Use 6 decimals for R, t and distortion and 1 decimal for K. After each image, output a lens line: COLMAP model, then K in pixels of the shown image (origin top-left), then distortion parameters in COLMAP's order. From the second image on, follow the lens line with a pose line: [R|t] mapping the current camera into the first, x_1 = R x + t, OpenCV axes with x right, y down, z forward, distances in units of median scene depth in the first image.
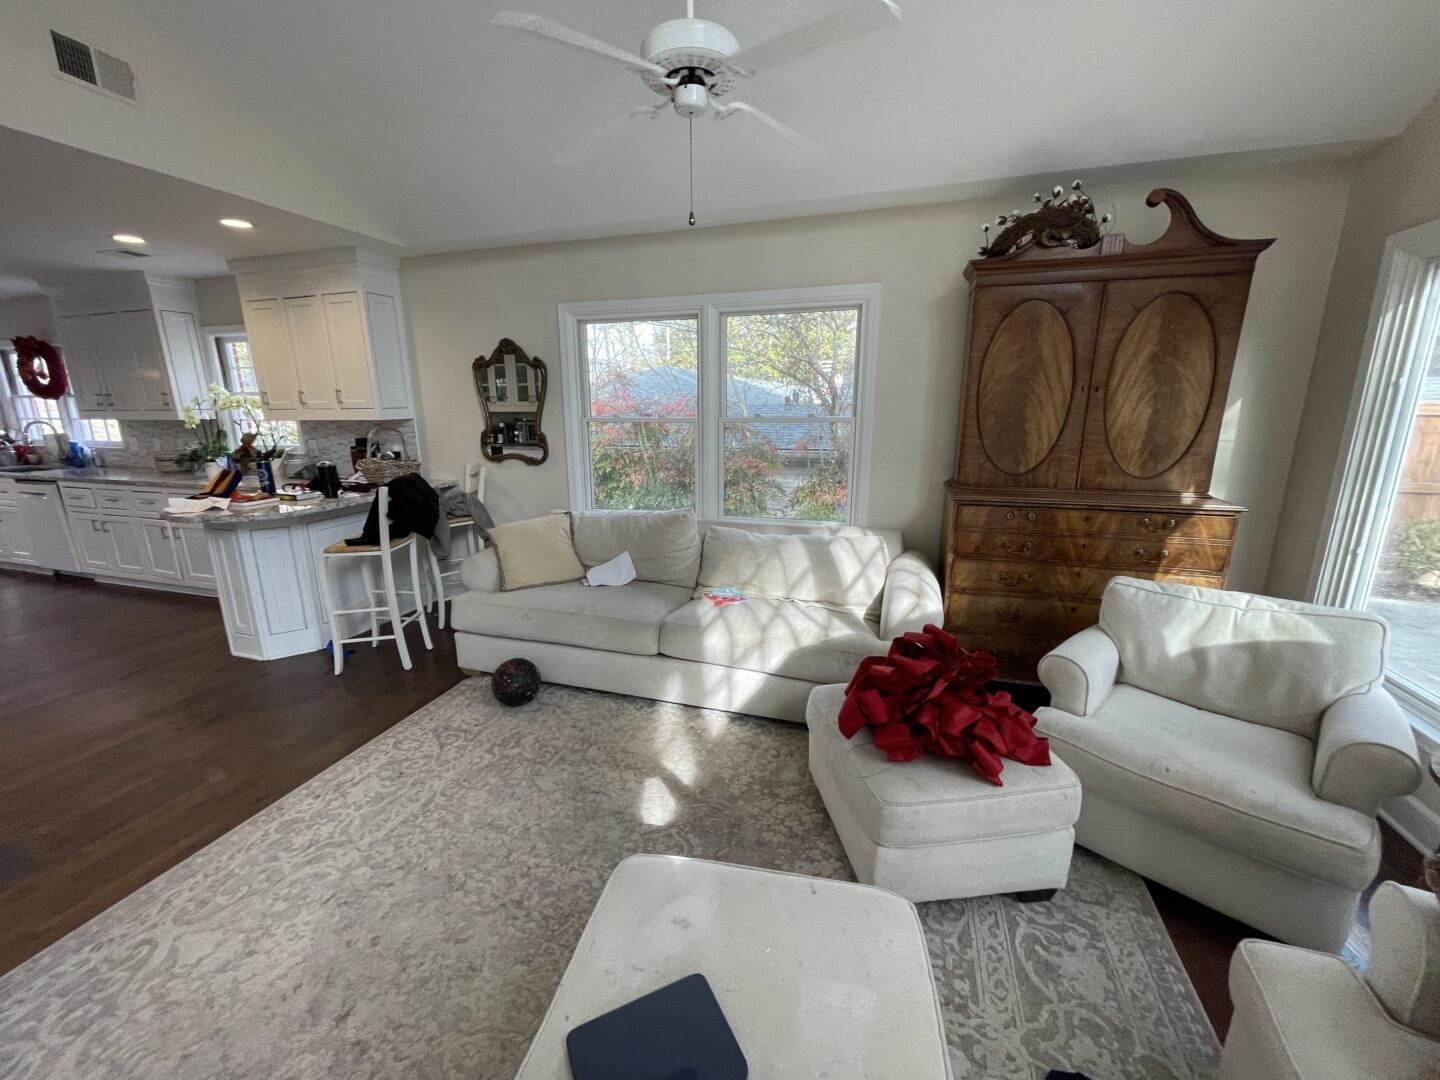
lens RADIAL K [[583.2, 0, 709.5], [0, 583.2, 541.6], [0, 0, 1]] dist [-0.002946, 0.000051]
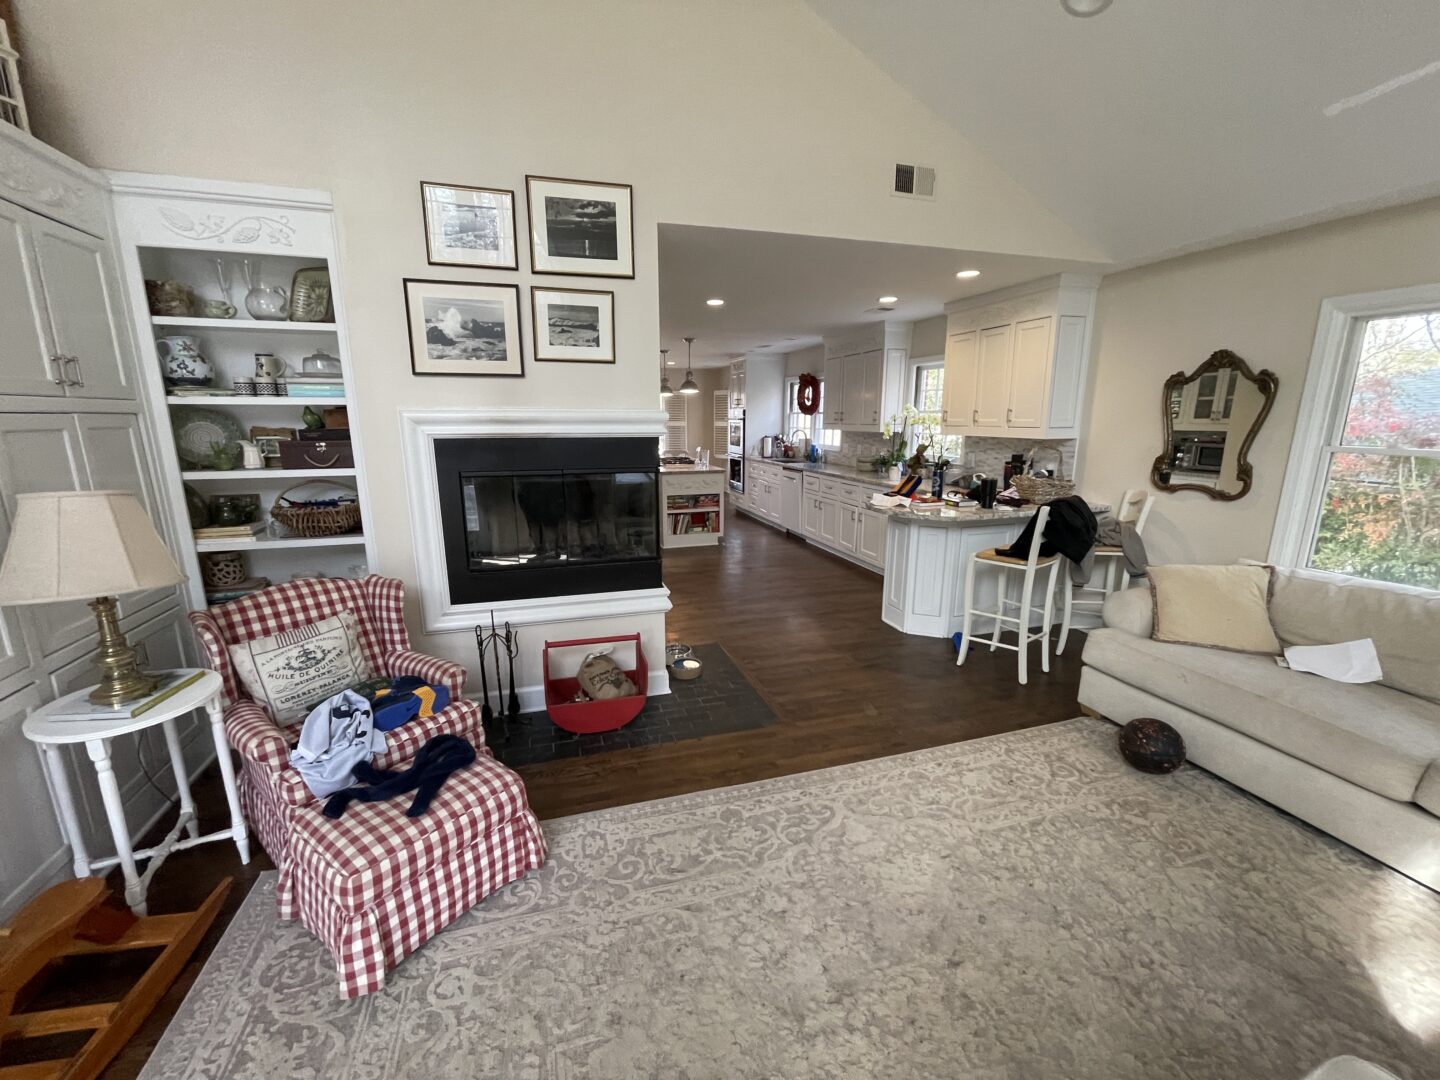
lens RADIAL K [[583.2, 0, 709.5], [0, 583.2, 541.6], [0, 0, 1]] dist [-0.002946, 0.000051]
pose [[0.571519, 0.177977, -0.801056, -0.056054], [-0.192520, 0.978031, 0.079942, -0.000817], [0.797685, 0.108531, 0.593228, -0.069838]]
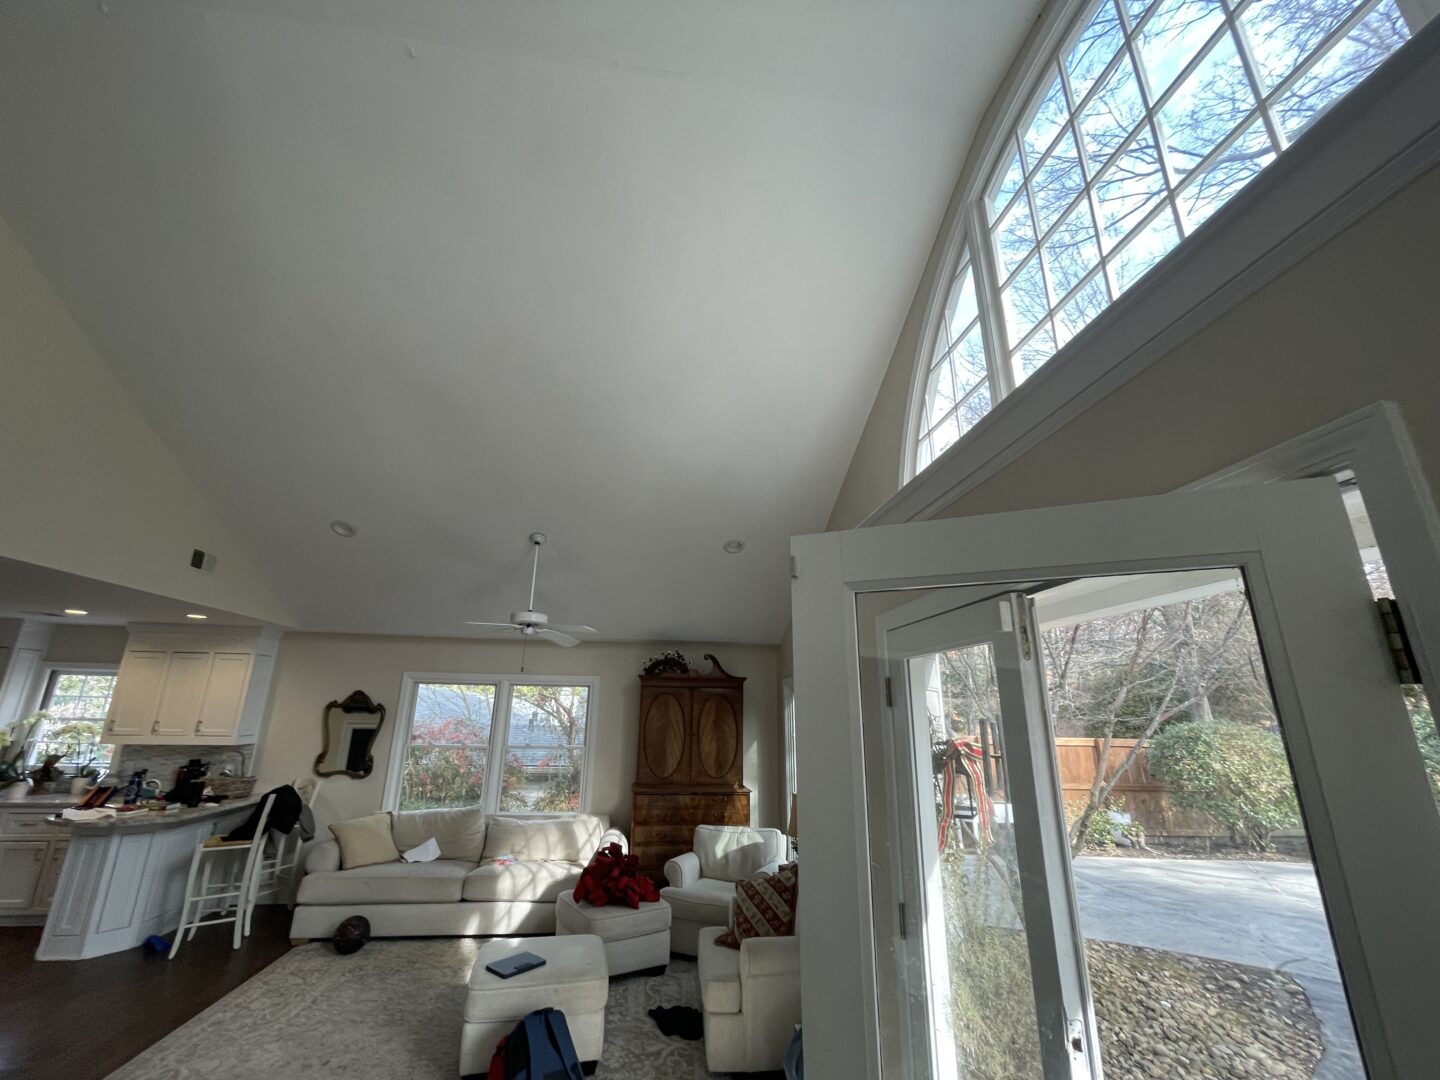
lens RADIAL K [[583.2, 0, 709.5], [0, 583.2, 541.6], [0, 0, 1]] dist [-0.002946, 0.000051]
pose [[0.906756, 0.141847, 0.397081, -0.203778], [0.075420, 0.871970, -0.483716, 0.133065], [-0.414857, 0.468560, 0.779965, -0.848297]]
